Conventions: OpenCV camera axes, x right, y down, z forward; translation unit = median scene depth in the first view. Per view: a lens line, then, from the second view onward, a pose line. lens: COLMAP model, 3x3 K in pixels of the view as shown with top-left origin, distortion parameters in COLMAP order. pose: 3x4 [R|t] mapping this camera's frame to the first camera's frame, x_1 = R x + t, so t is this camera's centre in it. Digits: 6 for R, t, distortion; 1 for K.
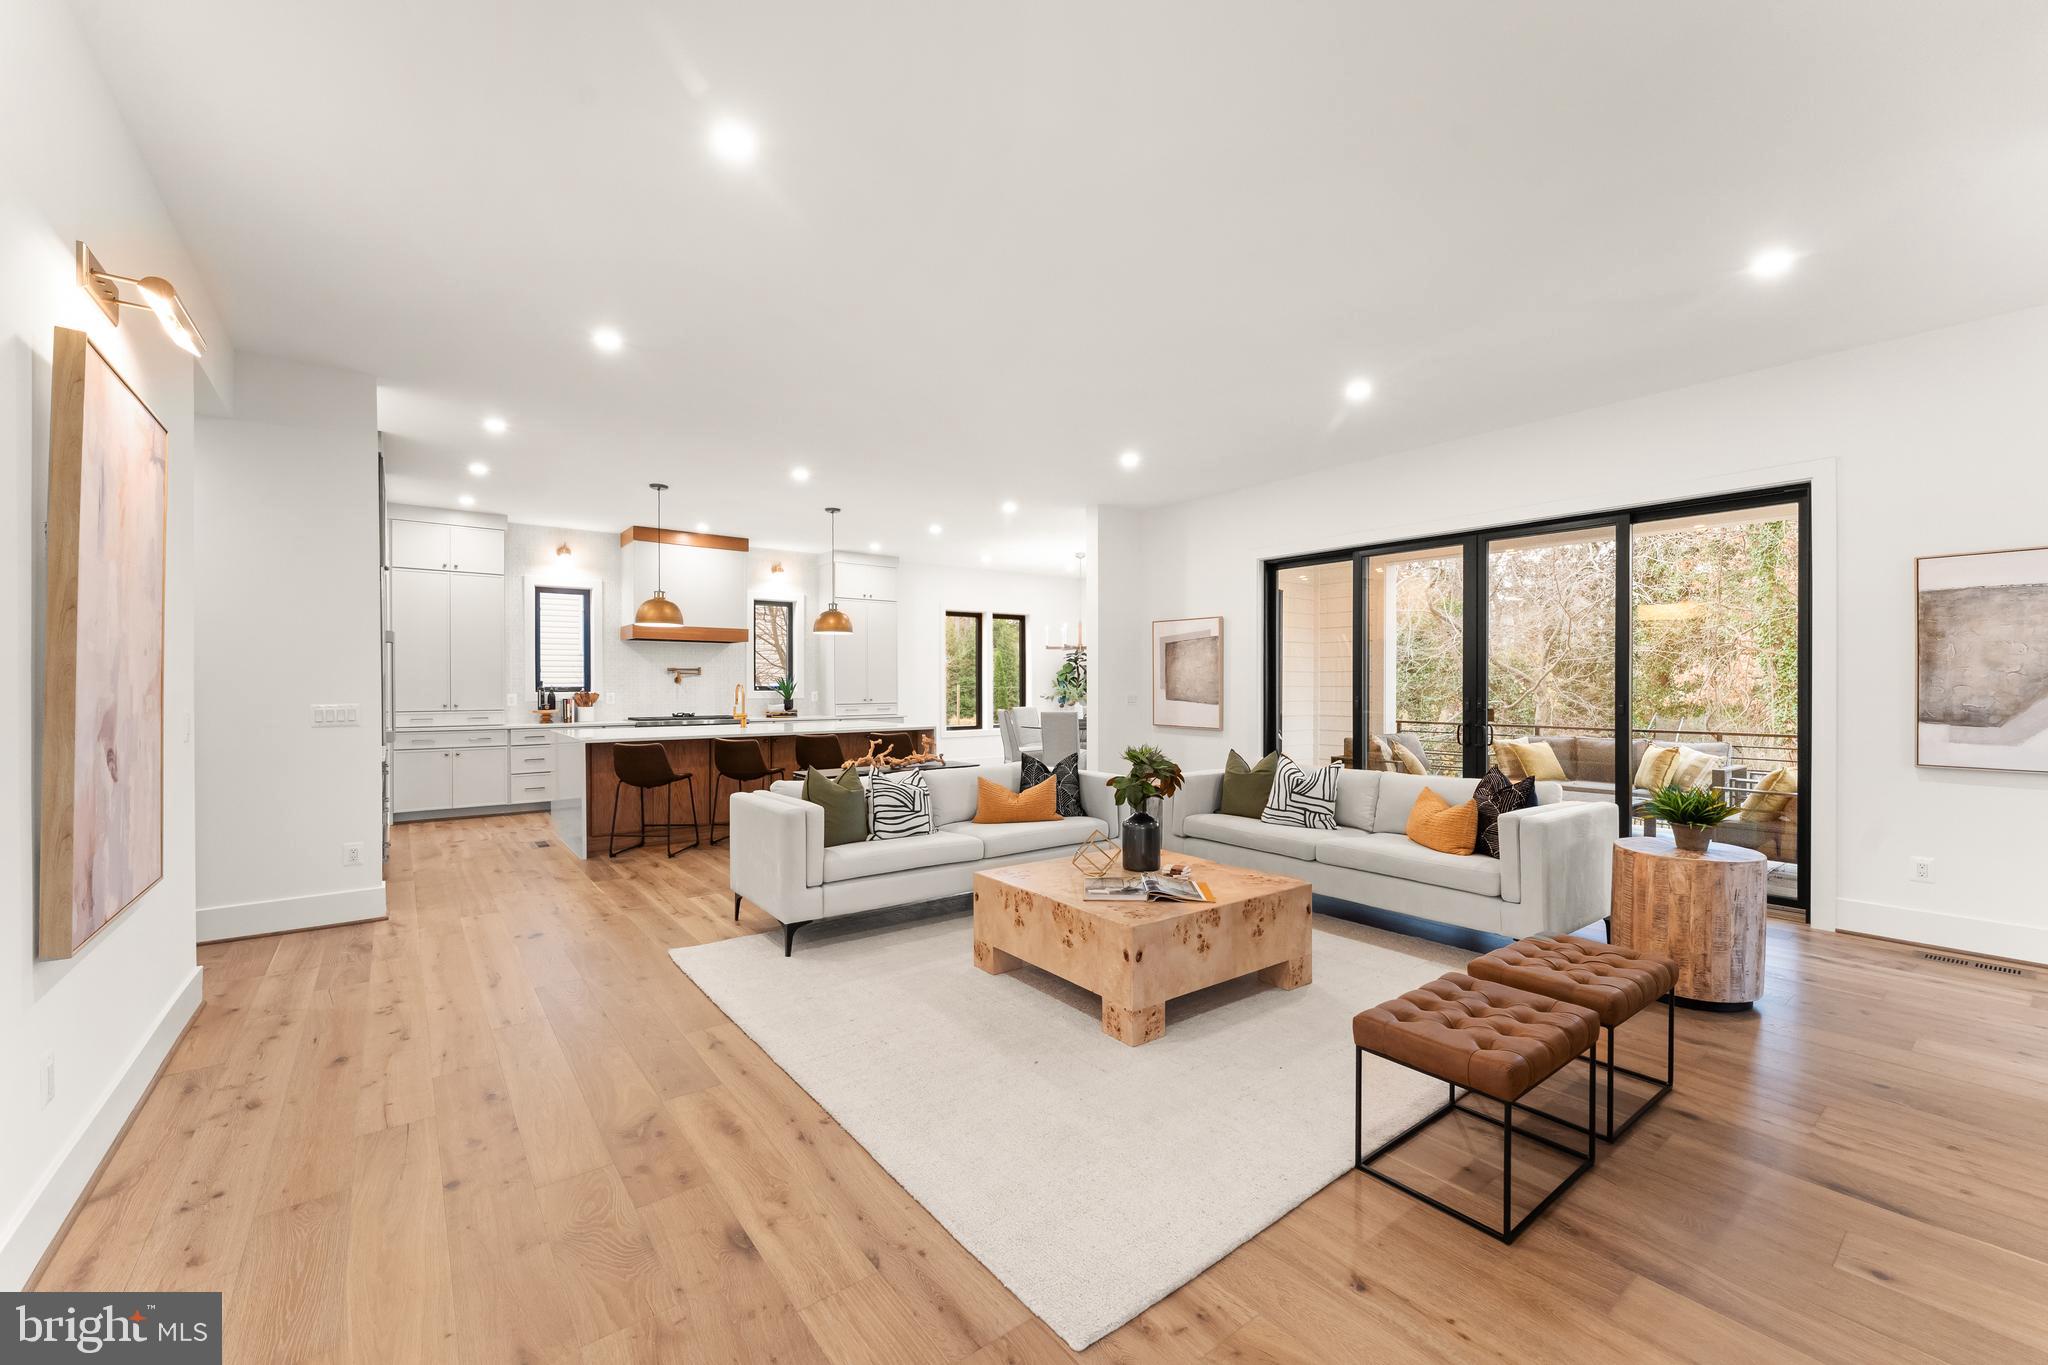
lens RADIAL K [[825.7, 0, 1029.6], [0, 825.7, 685.7], [0, 0, 1]] dist [-0.002861, 0.000432]
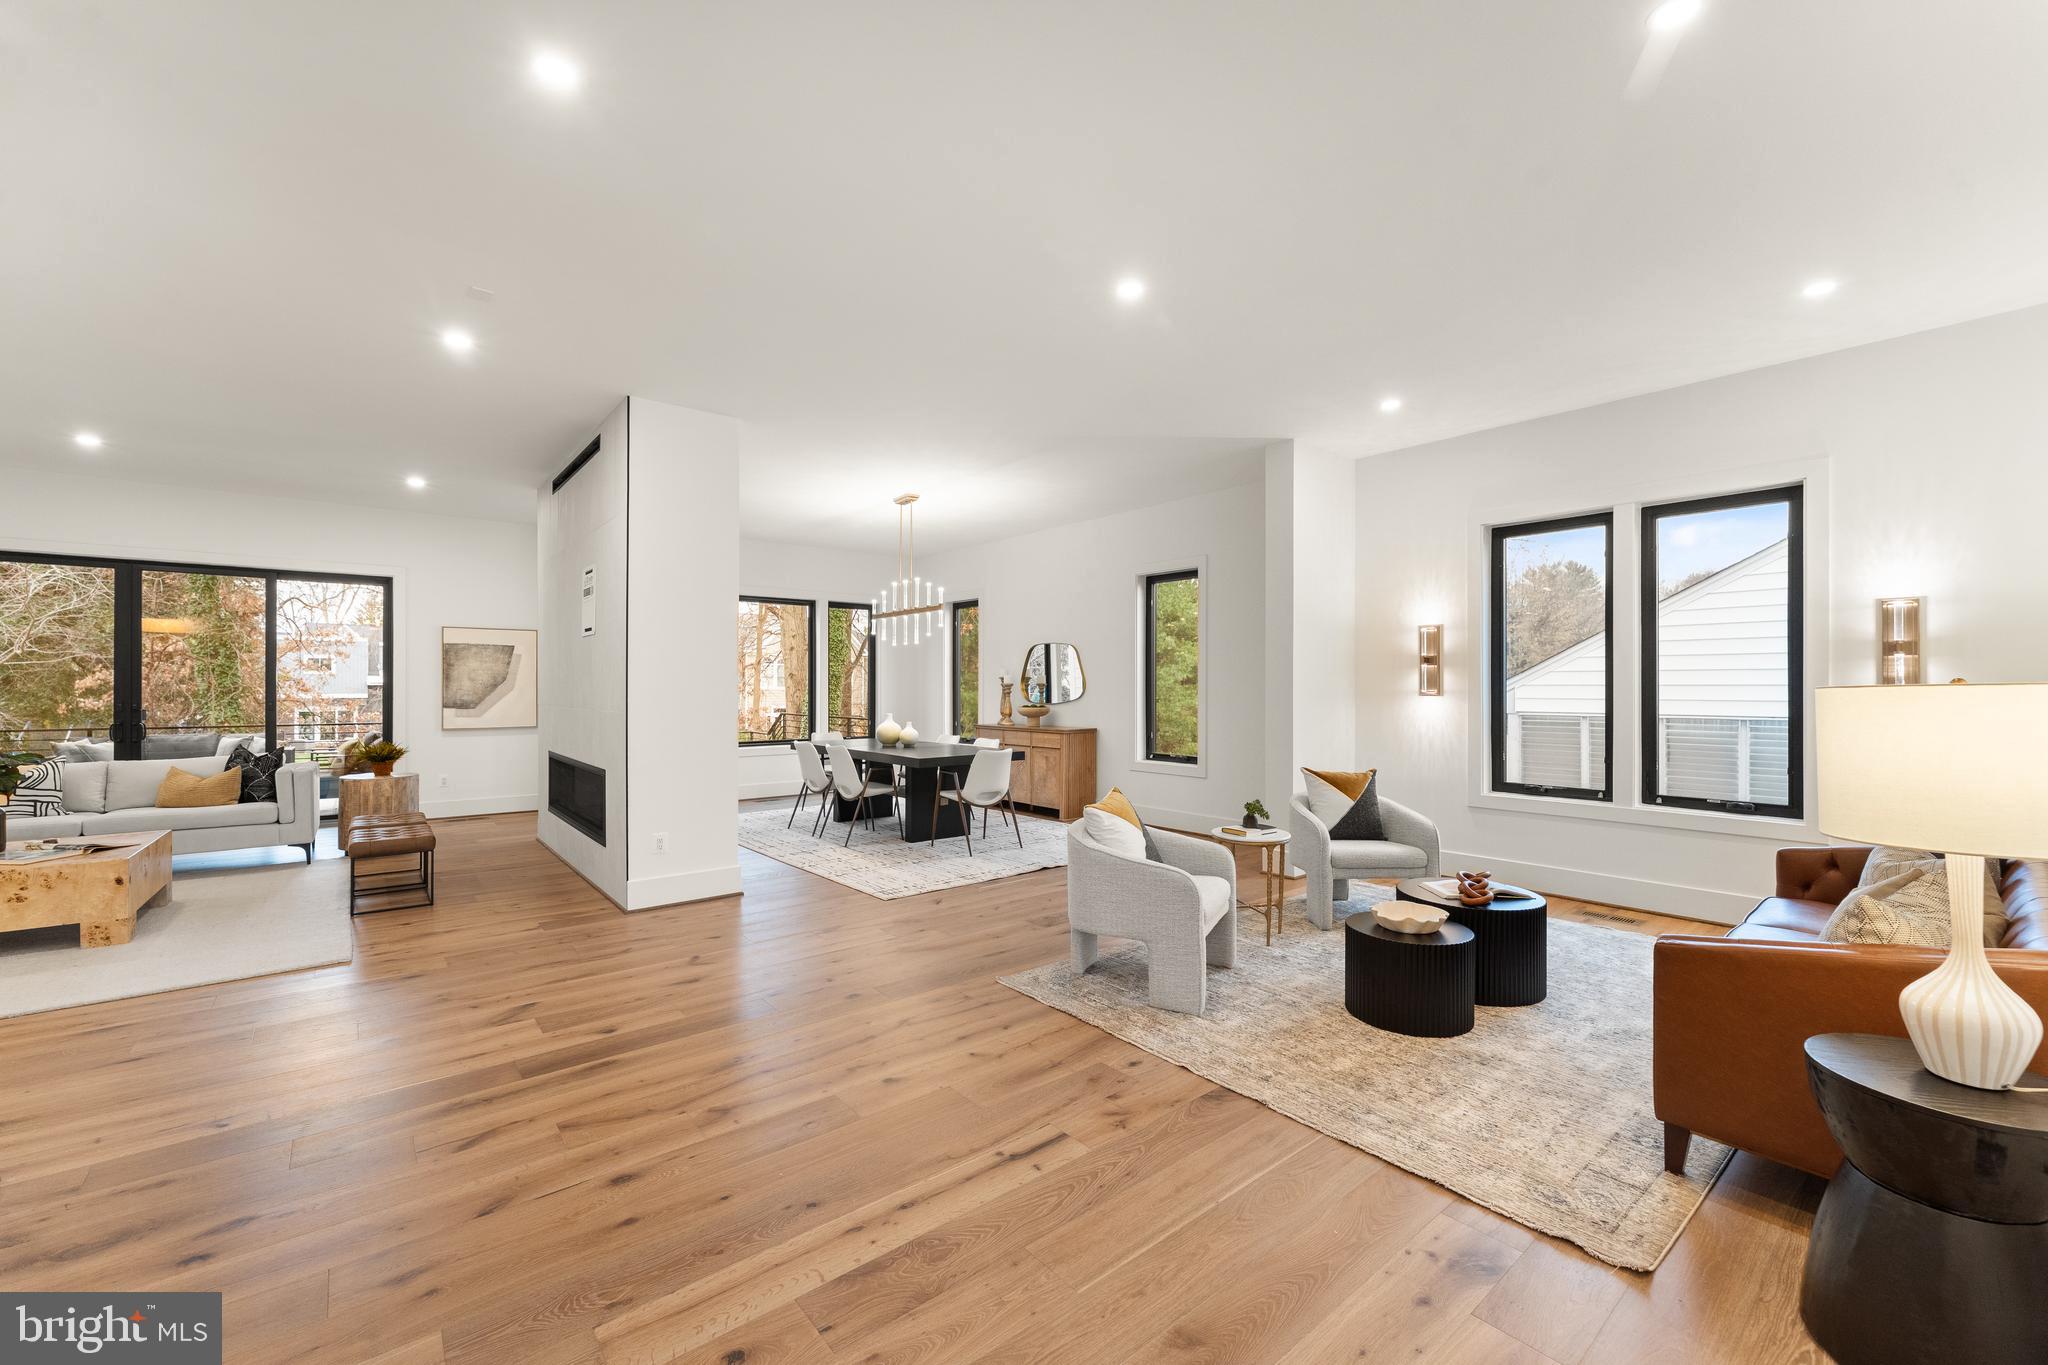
lens RADIAL K [[825.7, 0, 1026.6], [0, 825.7, 684.7], [0, 0, 1]] dist [-0.002861, 0.000432]
pose [[-0.030781, 0.005695, 0.999510, -1.026585], [0.002617, 0.999981, -0.005617, 0.003064], [-0.999523, 0.002443, -0.030795, -0.385476]]
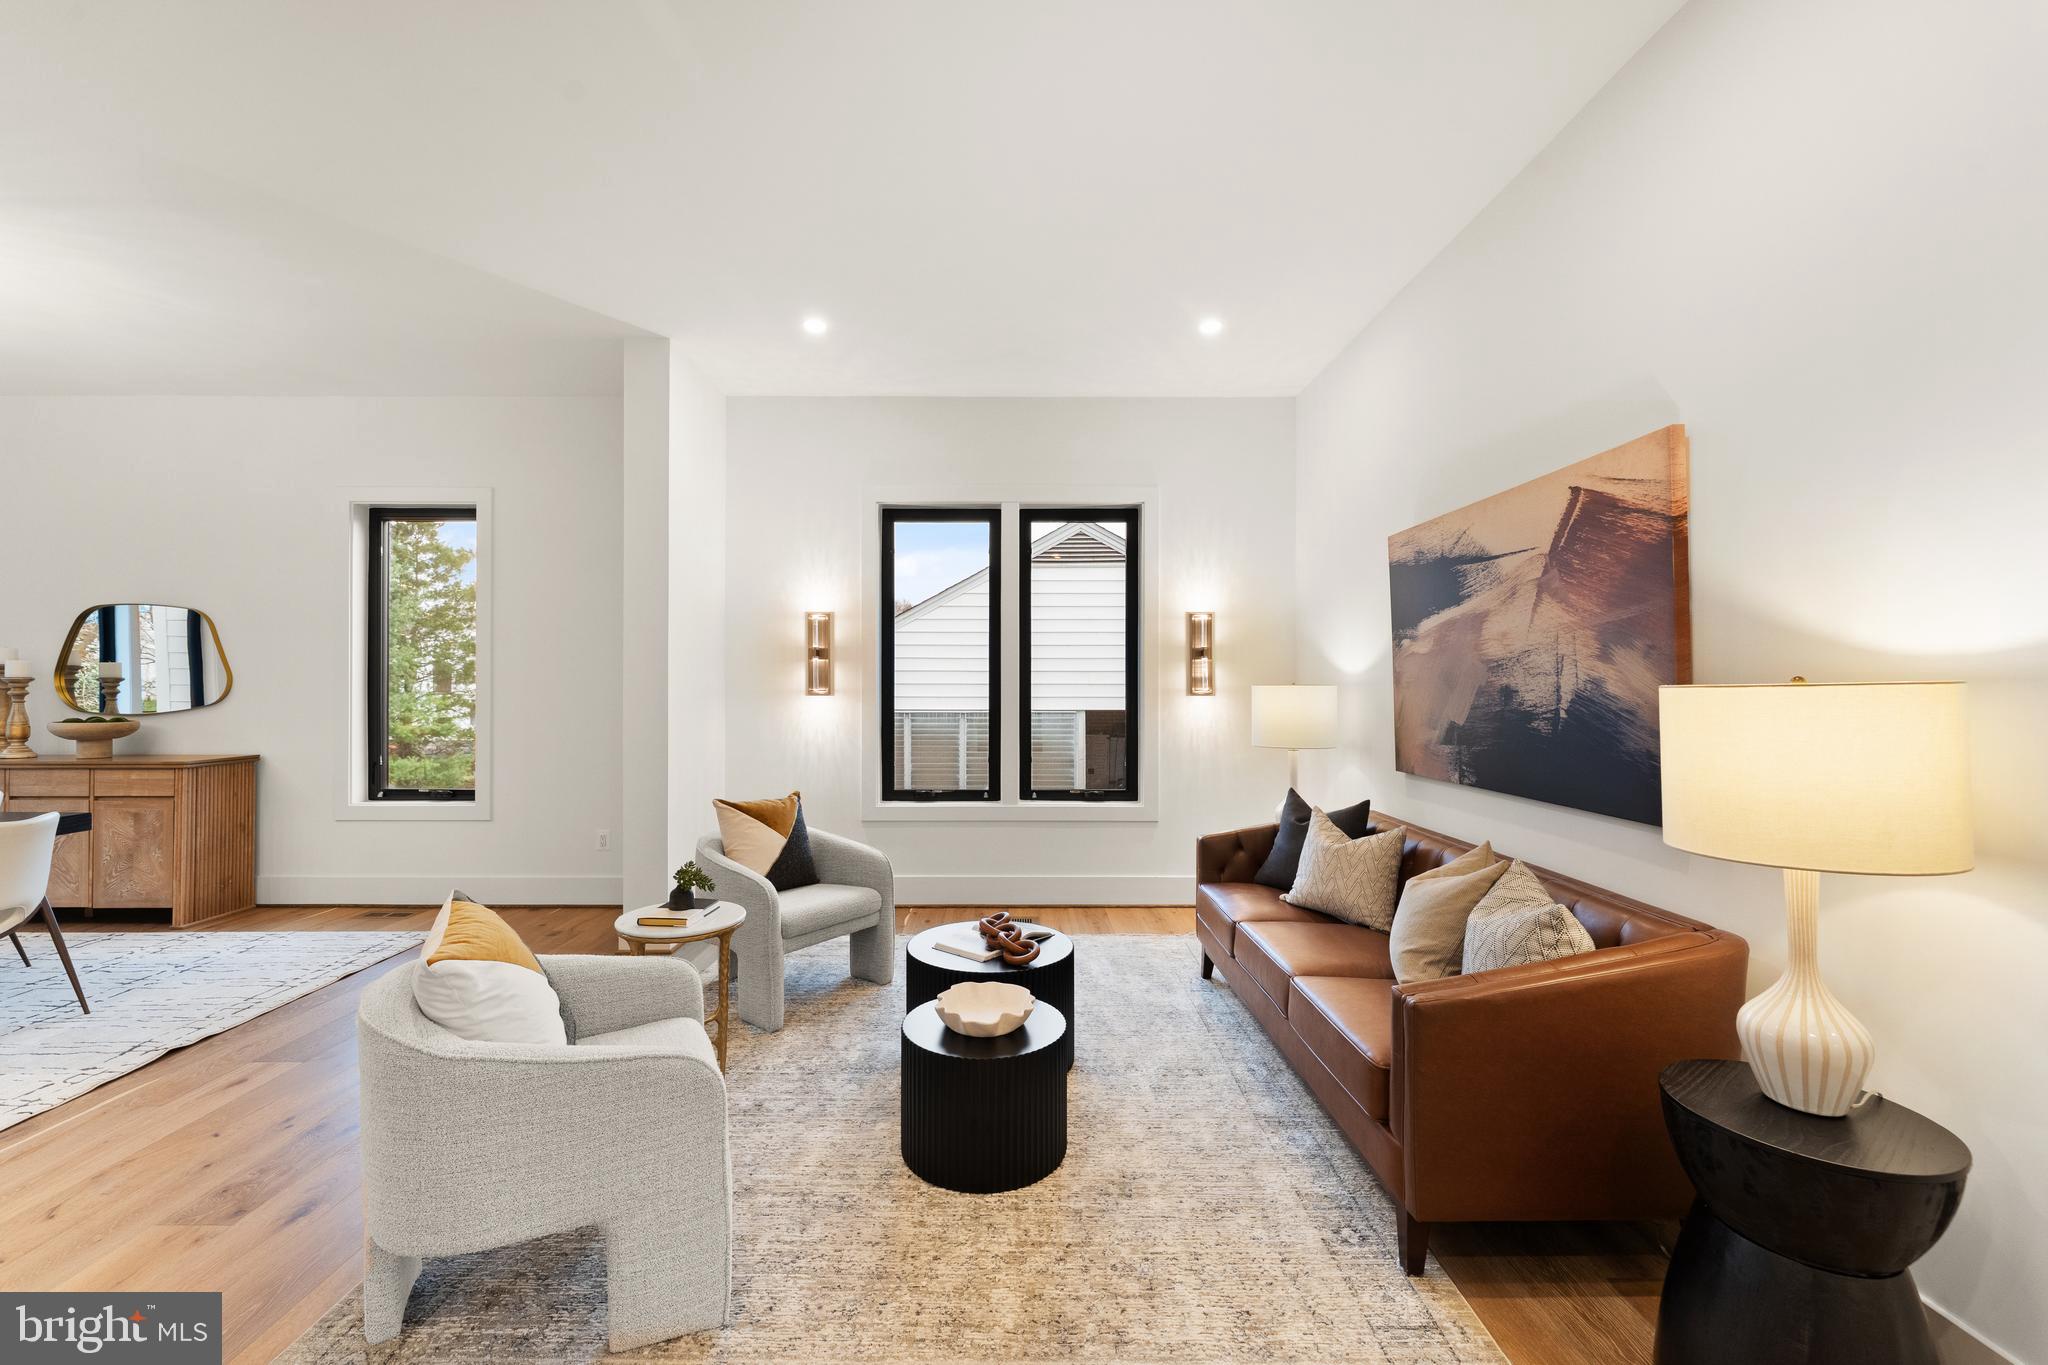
lens RADIAL K [[825.7, 0, 1009.1], [0, 825.7, 687.3], [0, 0, 1]] dist [-0.002861, 0.000432]
pose [[-0.792462, 0.000870, 0.609921, -0.564143], [0.002699, 0.999994, 0.002081, 0.002215], [-0.609915, 0.003295, -0.792460, -0.336173]]
